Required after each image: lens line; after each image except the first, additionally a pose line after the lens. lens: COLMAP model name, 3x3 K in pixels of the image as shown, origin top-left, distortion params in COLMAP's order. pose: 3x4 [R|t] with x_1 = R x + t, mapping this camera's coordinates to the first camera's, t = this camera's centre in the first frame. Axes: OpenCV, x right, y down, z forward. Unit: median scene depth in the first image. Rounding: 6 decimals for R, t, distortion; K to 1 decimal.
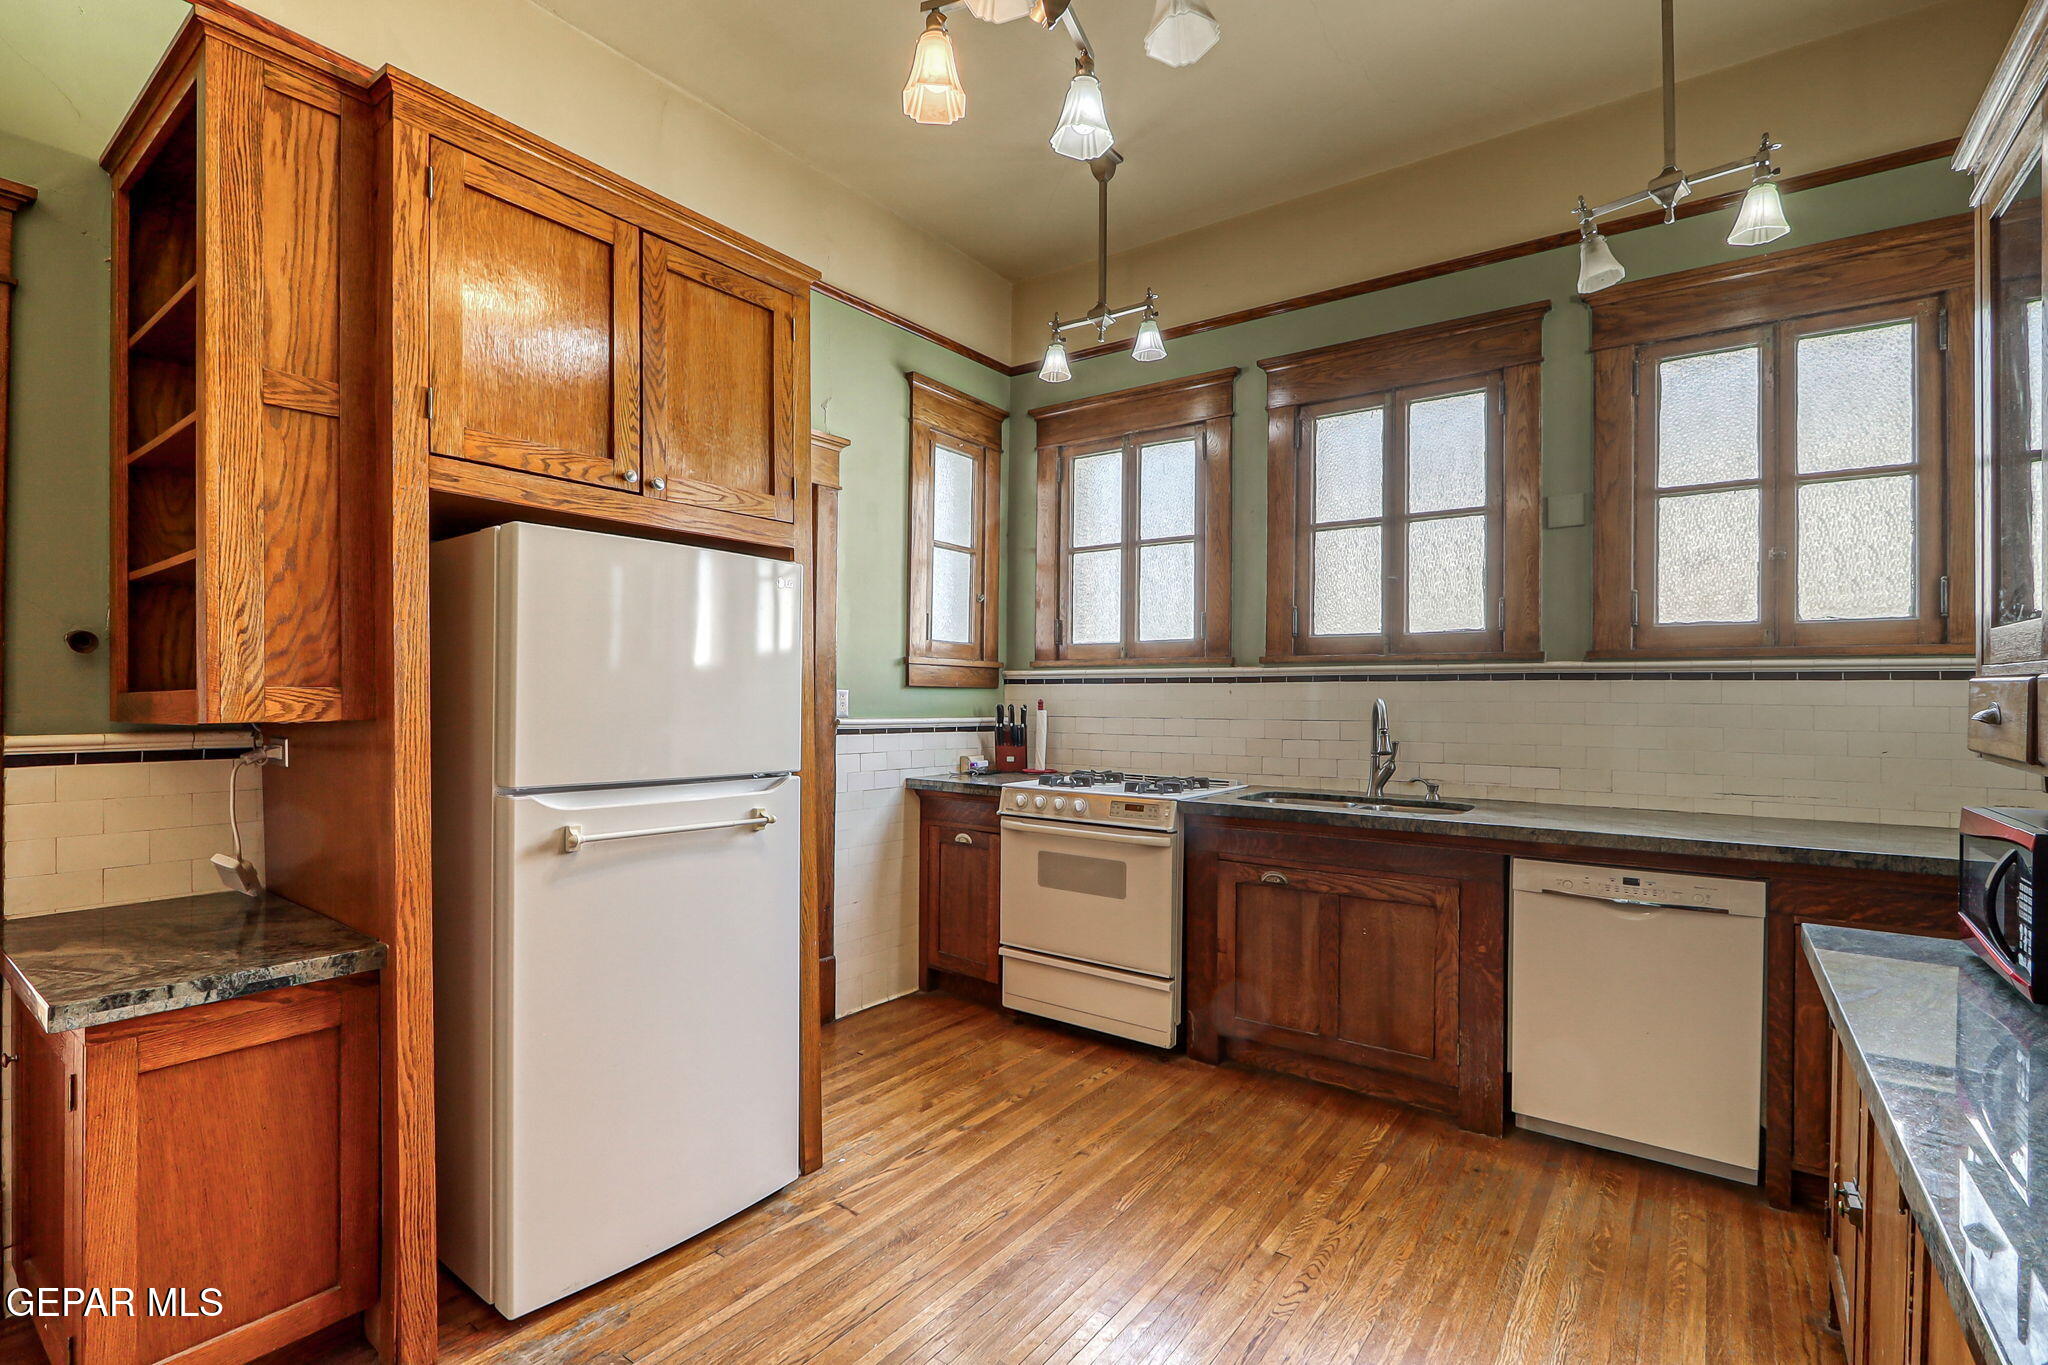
lens RADIAL K [[953.0, 0, 1018.8], [0, 953.0, 690.3], [0, 0, 1]] dist [-0.010481, 0.000313]
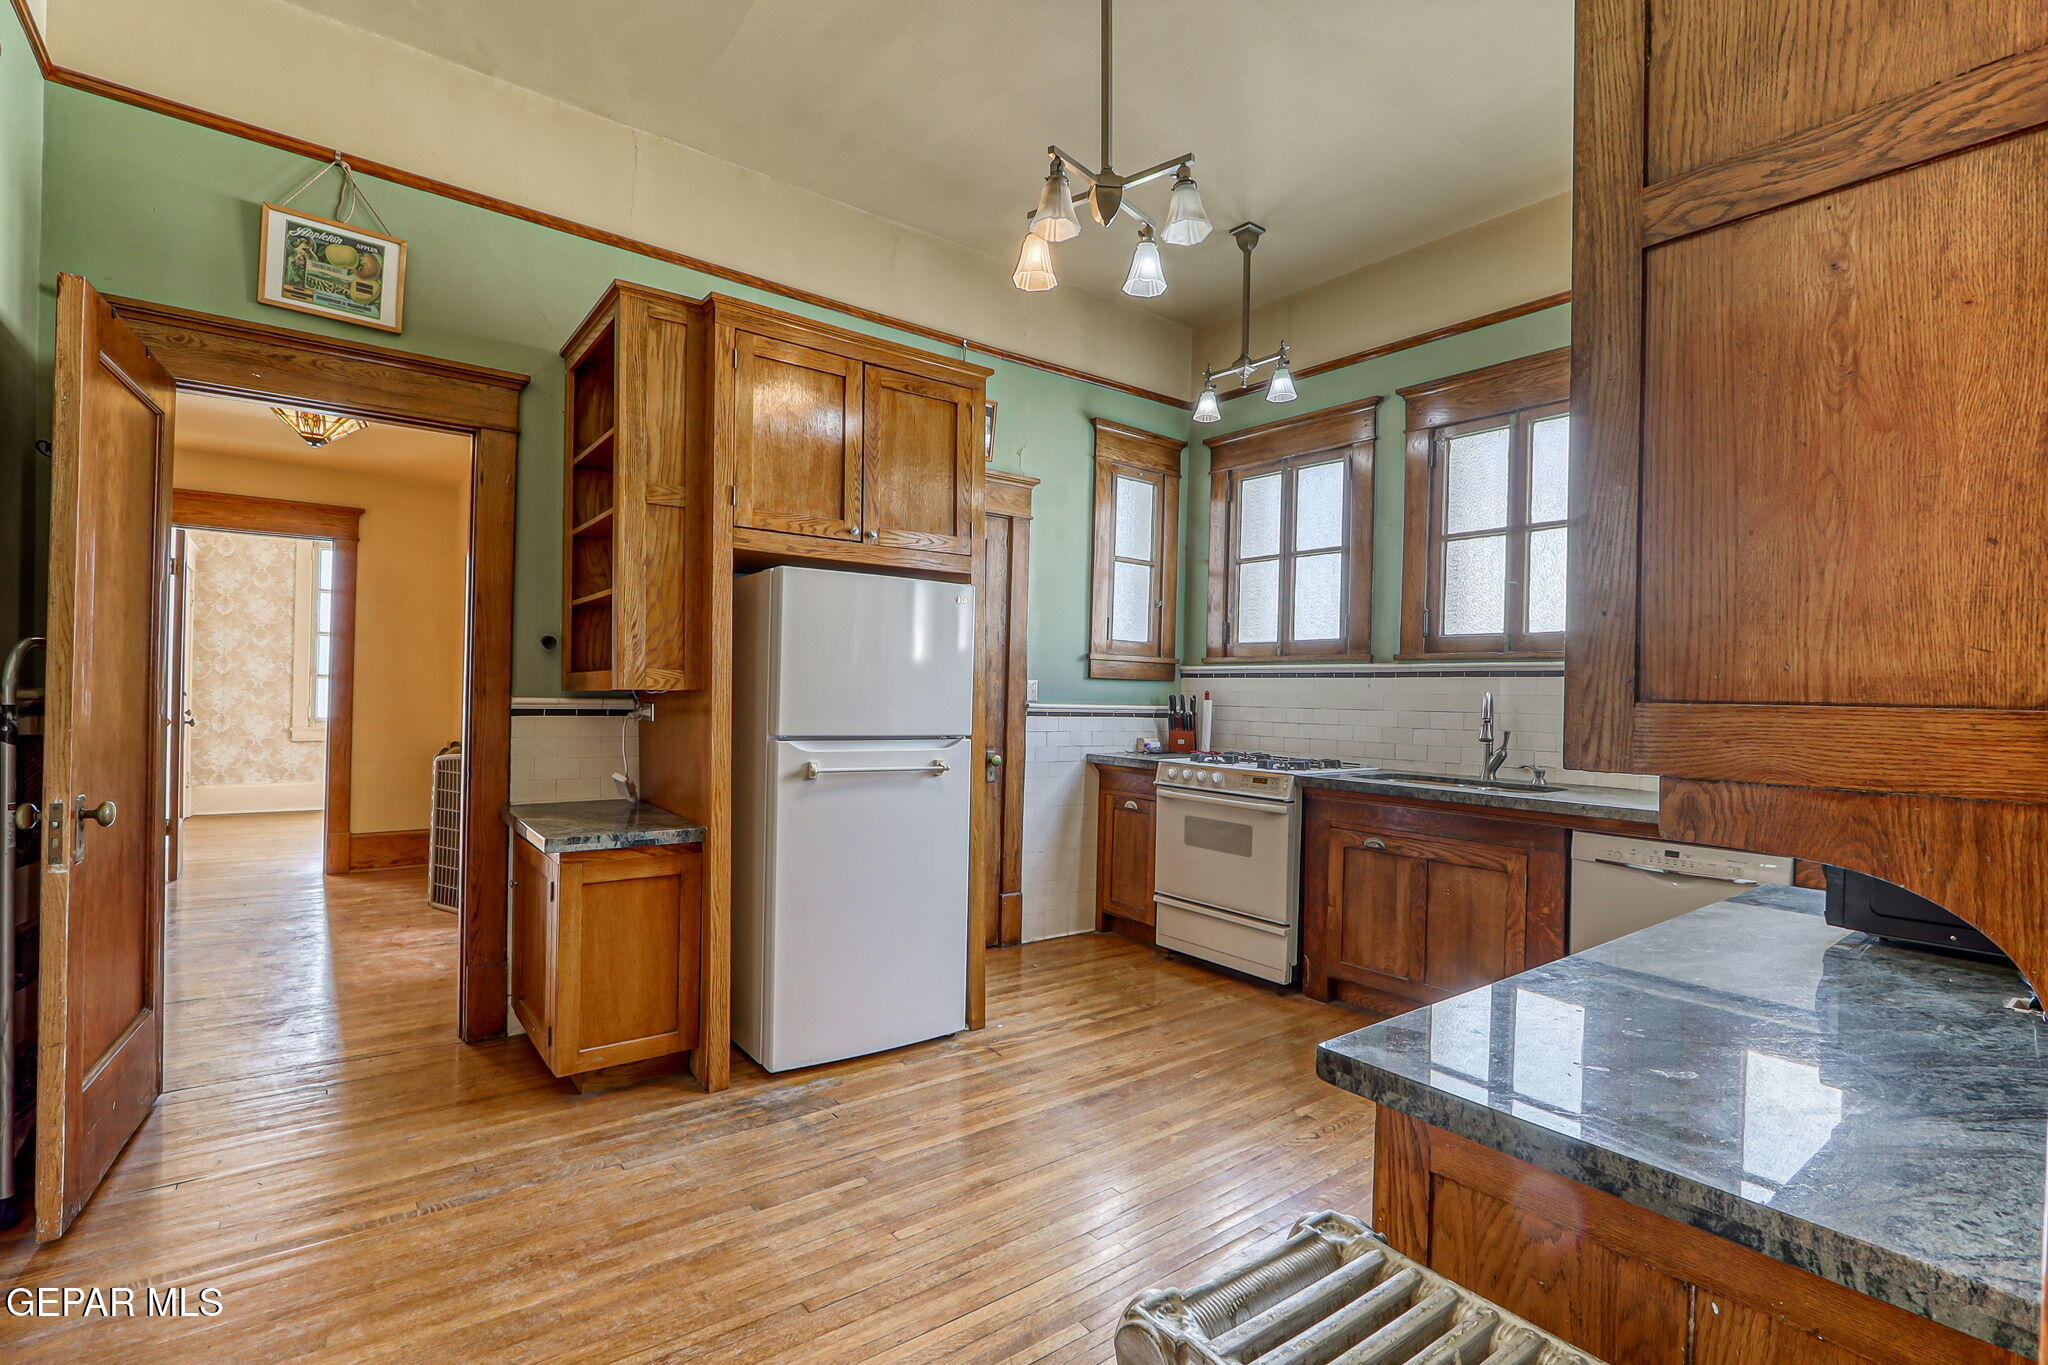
lens RADIAL K [[953.0, 0, 1019.1], [0, 953.0, 685.2], [0, 0, 1]] dist [-0.010481, 0.000313]
pose [[0.961715, 0.011717, -0.273801, 0.221004], [-0.012535, 0.999921, -0.001236, 0.012986], [0.273765, 0.004621, 0.961786, -0.319523]]
